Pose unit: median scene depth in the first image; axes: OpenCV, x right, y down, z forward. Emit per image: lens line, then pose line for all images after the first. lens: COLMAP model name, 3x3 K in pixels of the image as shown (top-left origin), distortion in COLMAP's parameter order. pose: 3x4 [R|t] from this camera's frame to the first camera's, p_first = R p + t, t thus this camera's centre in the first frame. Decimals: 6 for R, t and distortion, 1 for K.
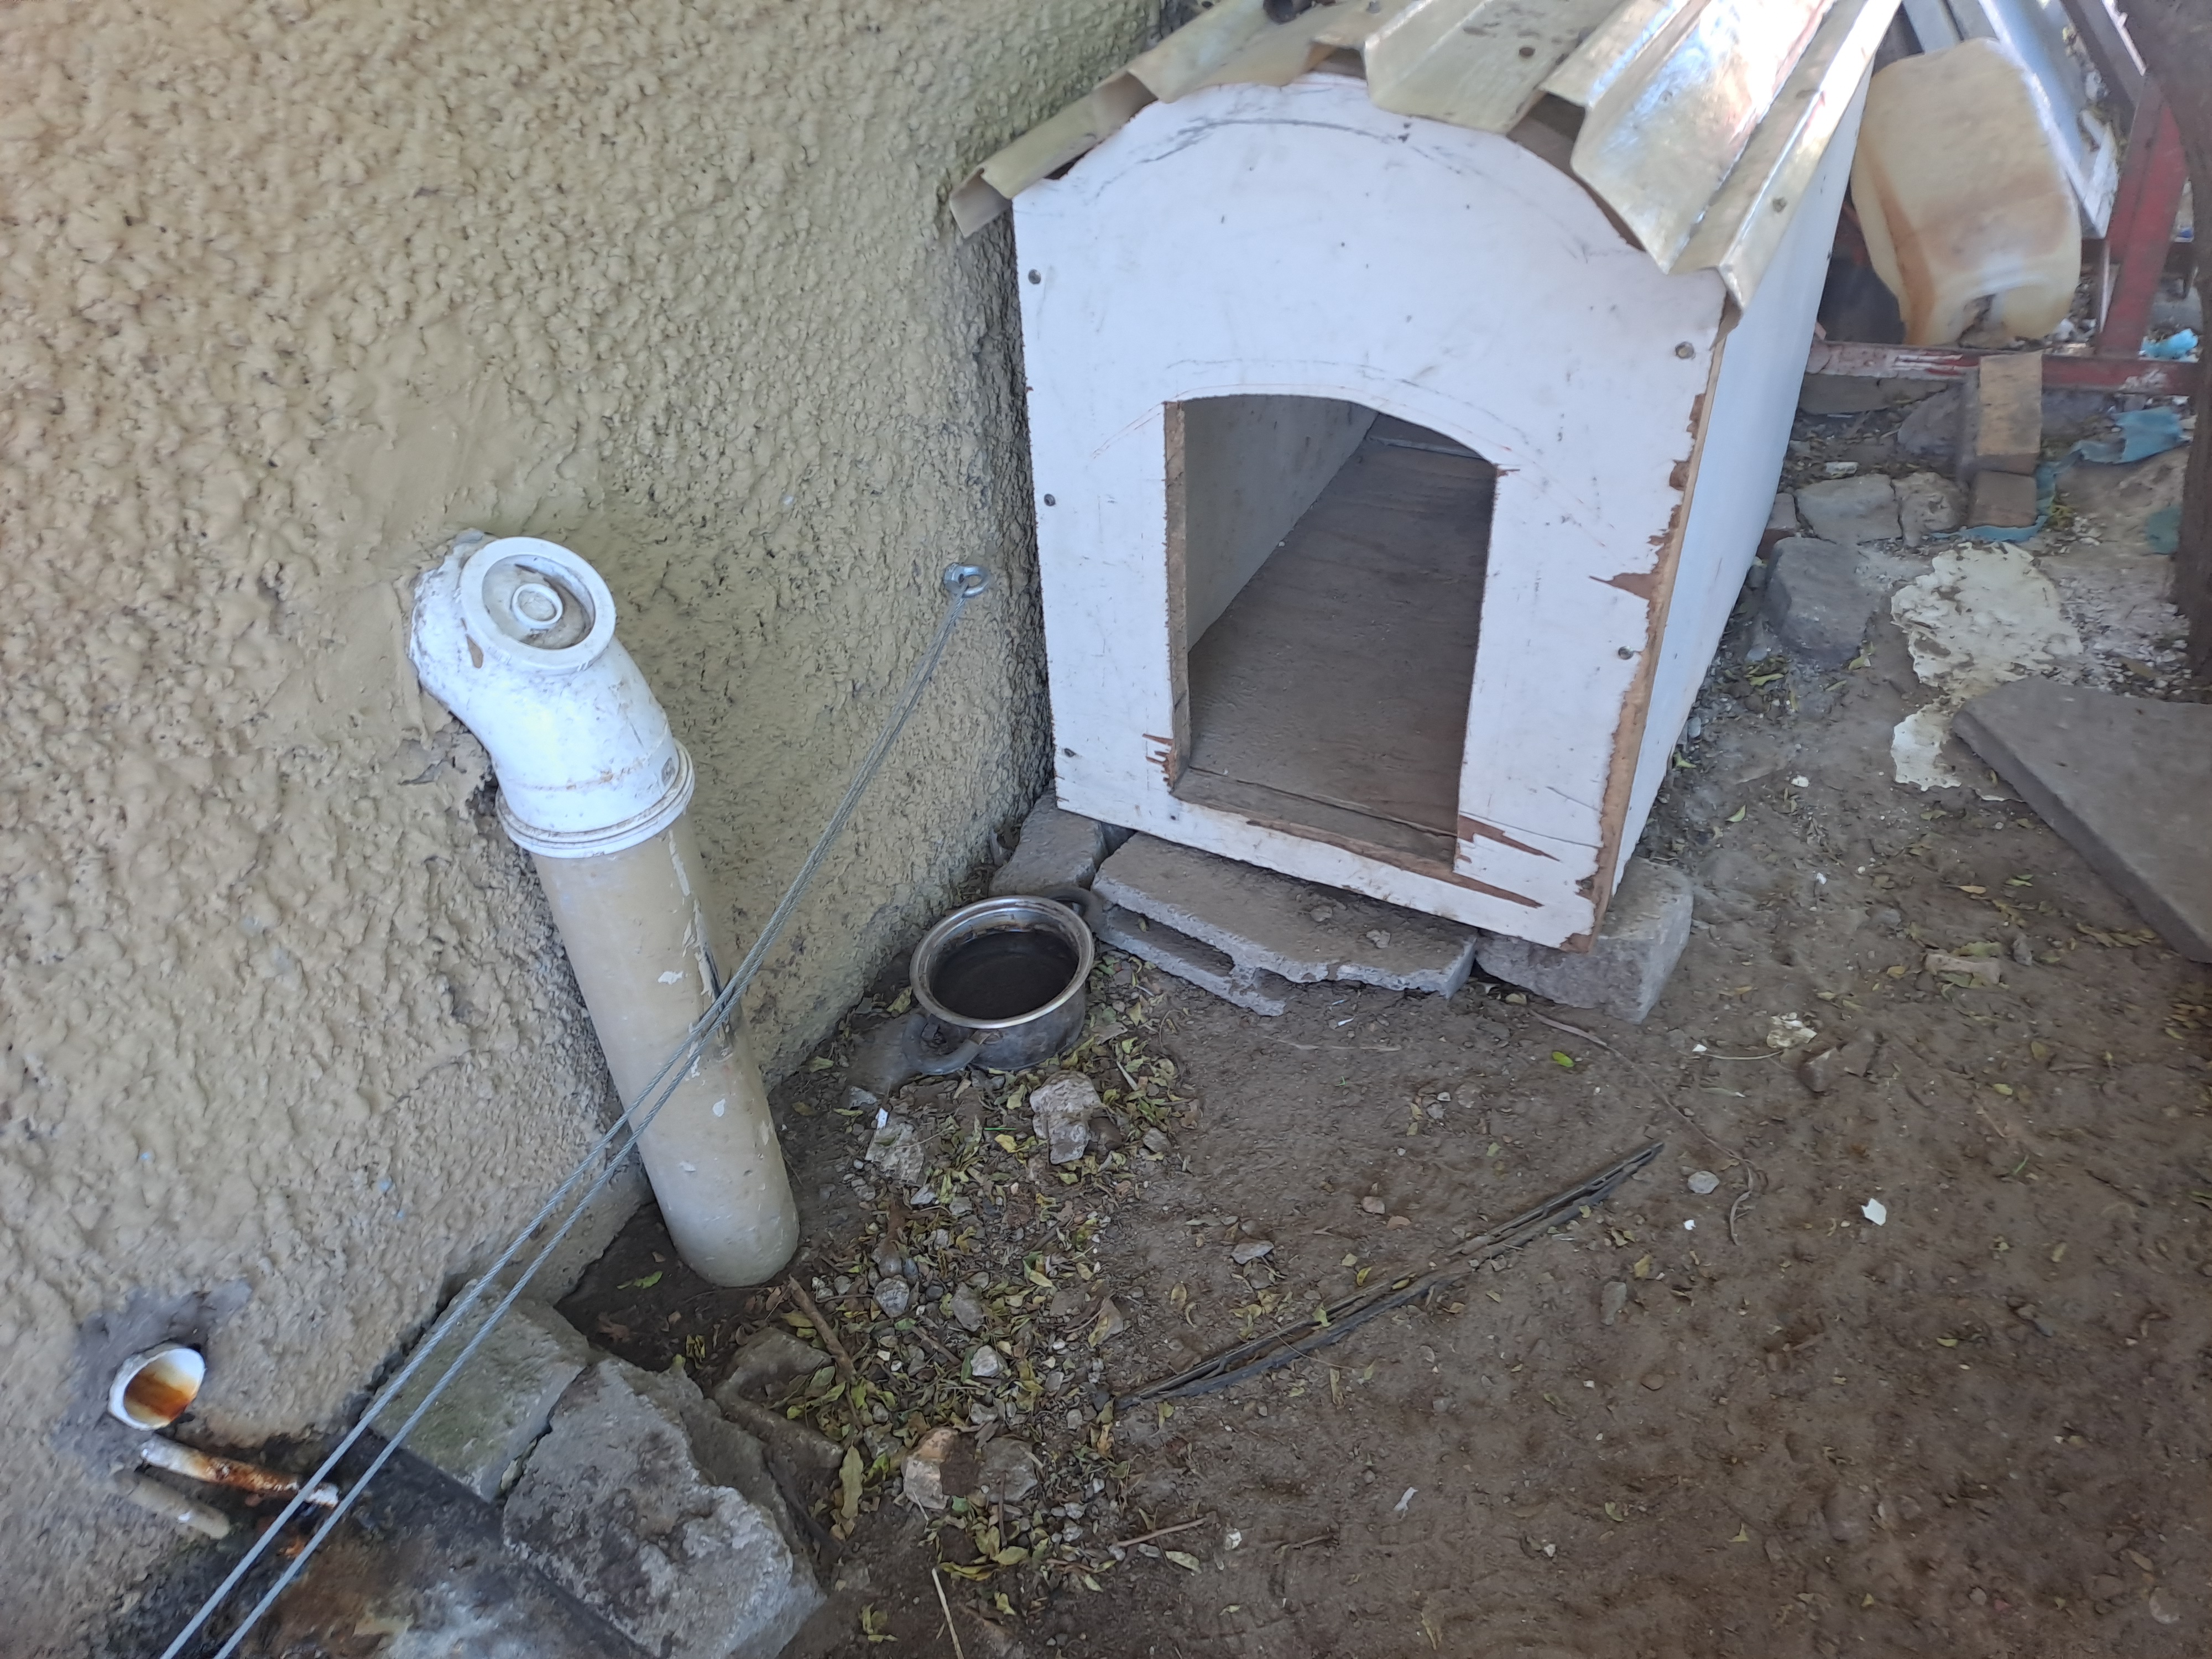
lens RADIAL K [[1580.7, 0, 1161.8], [0, 1580.7, 788.4], [0, 0, 1]] dist [0.076011, -0.094681]
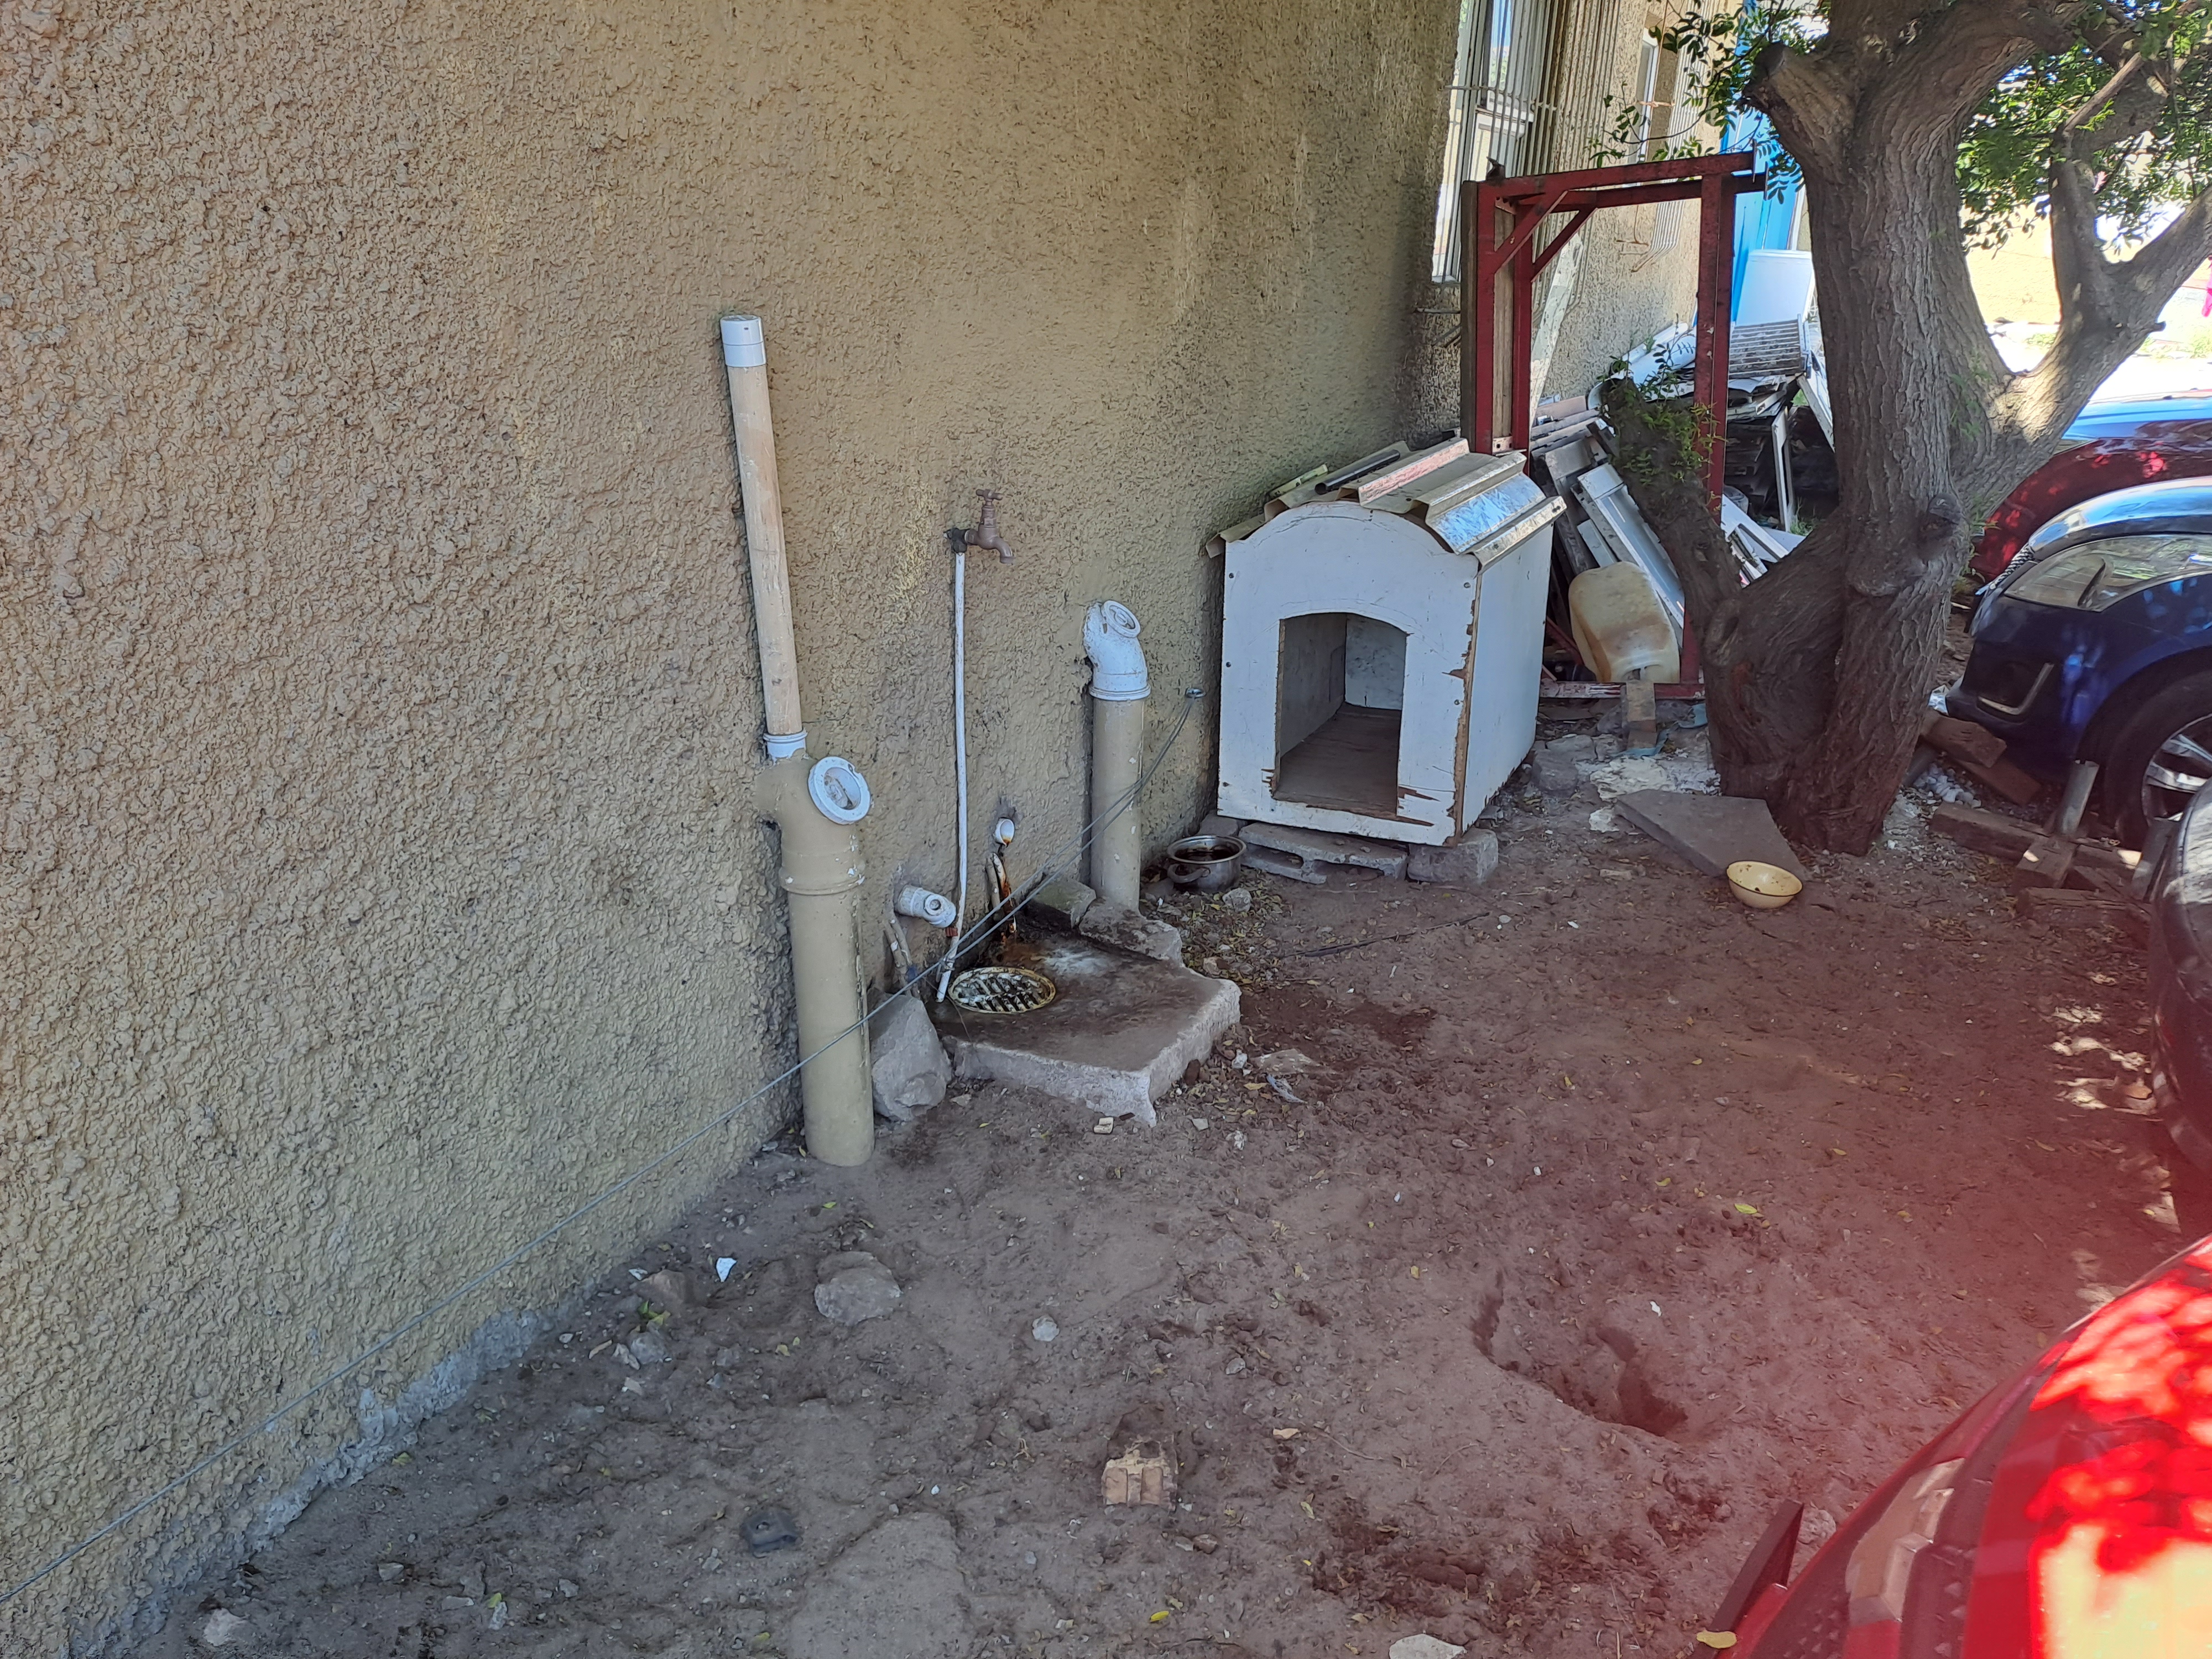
lens RADIAL K [[1672.4, 0, 1143.3], [0, 1672.4, 853.0], [0, 0, 1]] dist [0.116303, -0.180609]
pose [[0.997908, 0.021011, 0.061136, -0.332581], [0.001636, 0.937198, -0.348793, 0.939012], [-0.064625, 0.348164, 0.935203, -1.254160]]
